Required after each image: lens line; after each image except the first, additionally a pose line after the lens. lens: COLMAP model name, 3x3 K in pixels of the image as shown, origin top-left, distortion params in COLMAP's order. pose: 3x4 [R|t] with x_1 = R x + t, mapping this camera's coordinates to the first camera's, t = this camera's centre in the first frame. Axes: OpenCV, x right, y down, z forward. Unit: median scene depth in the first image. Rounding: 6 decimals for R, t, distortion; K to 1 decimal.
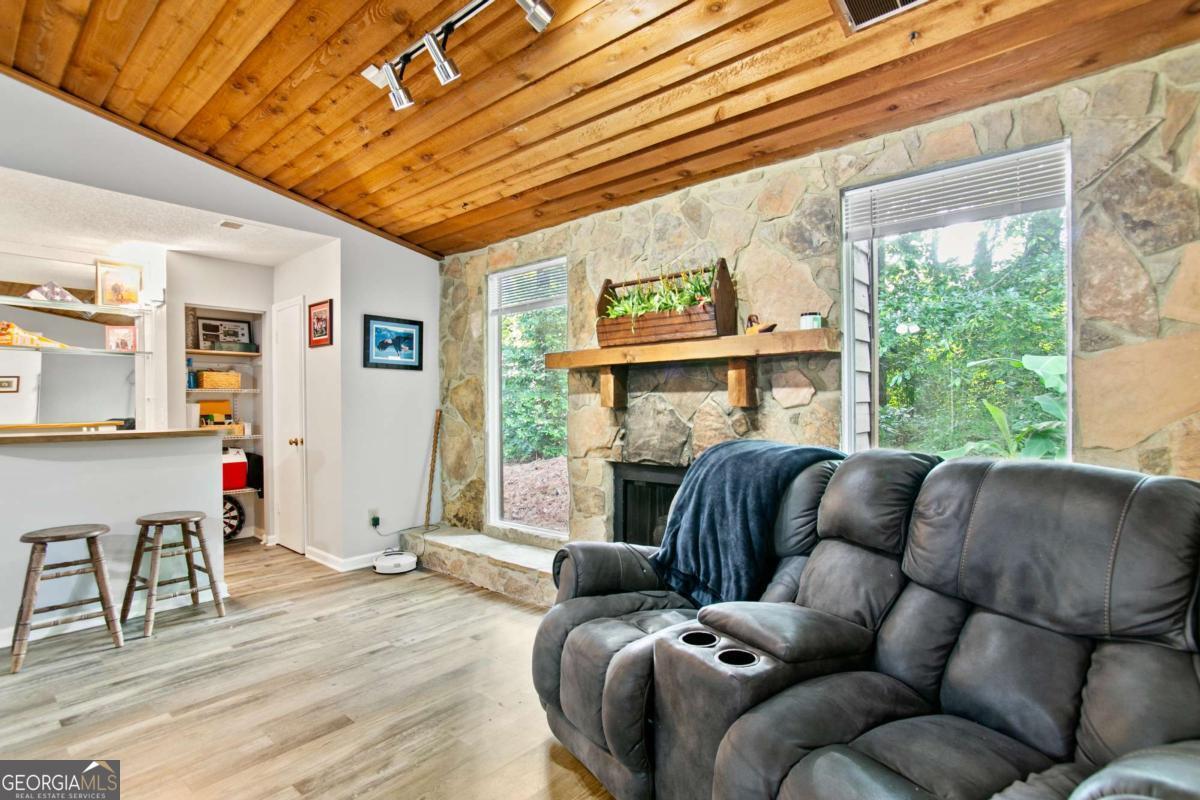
lens RADIAL K [[586.4, 0, 600.4], [0, 586.4, 404.7], [0, 0, 1]] dist [-0.061001, 0.035876]
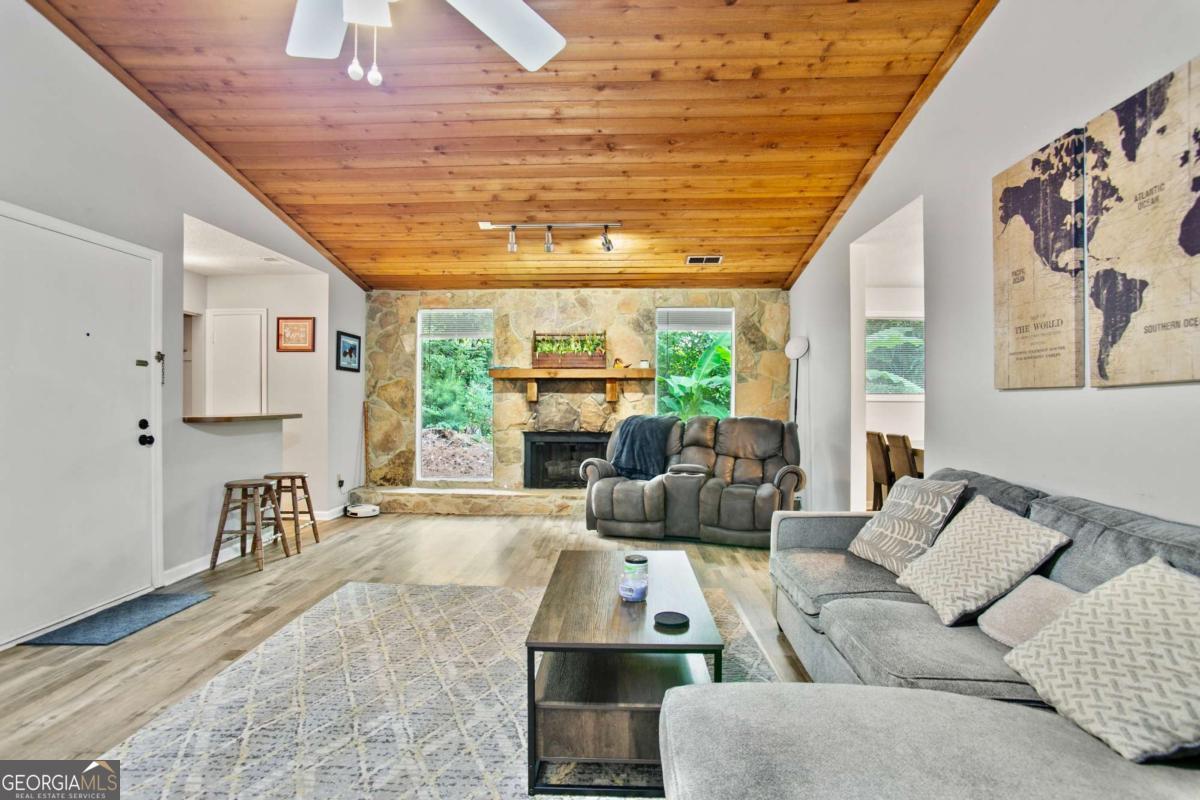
lens RADIAL K [[594.6, 0, 596.7], [0, 594.6, 400.5], [0, 0, 1]] dist [-0.061797, 0.038068]
pose [[0.787104, 0.010215, 0.616736, -0.776678], [-0.009457, 0.999945, -0.004493, 0.007770], [-0.616748, -0.002296, 0.787157, -0.456447]]
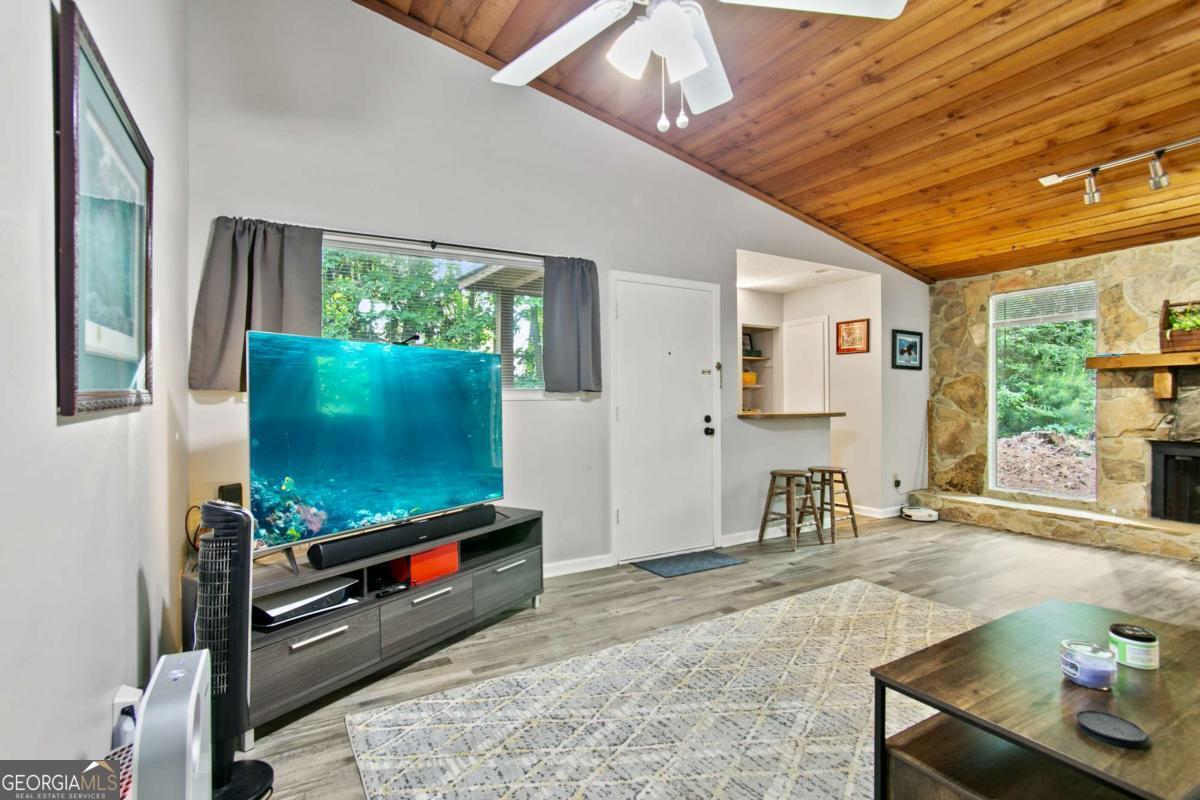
lens RADIAL K [[586.4, 0, 600.4], [0, 586.4, 404.7], [0, 0, 1]] dist [-0.061001, 0.035876]
pose [[0.945650, 0.005184, -0.325145, -0.611923], [-0.001713, 0.999938, 0.010960, 0.005707], [0.325182, -0.009808, 0.945601, -0.492799]]
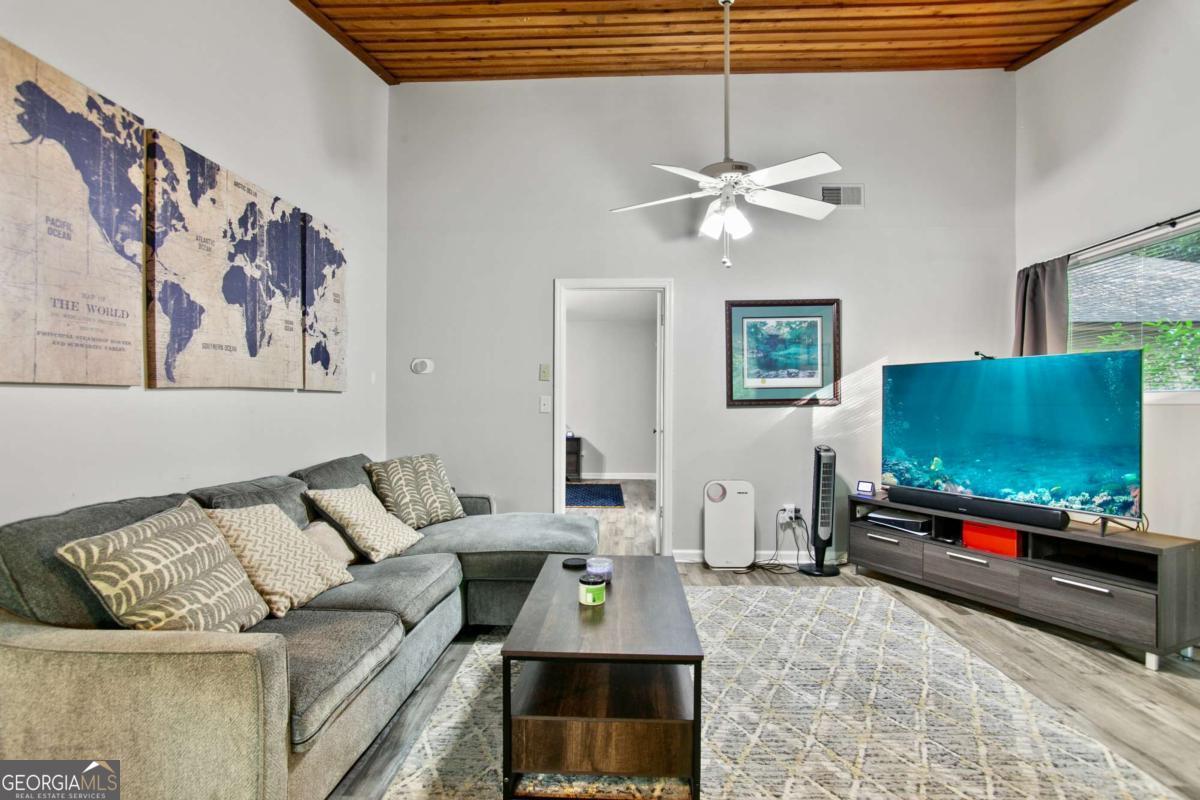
lens RADIAL K [[586.4, 0, 600.4], [0, 586.4, 404.7], [0, 0, 1]] dist [-0.061001, 0.035876]
pose [[-0.789357, 0.008314, -0.613878, -0.133762], [0.003618, 0.999954, 0.008891, 0.001879], [0.613924, 0.004797, -0.789351, 0.318241]]
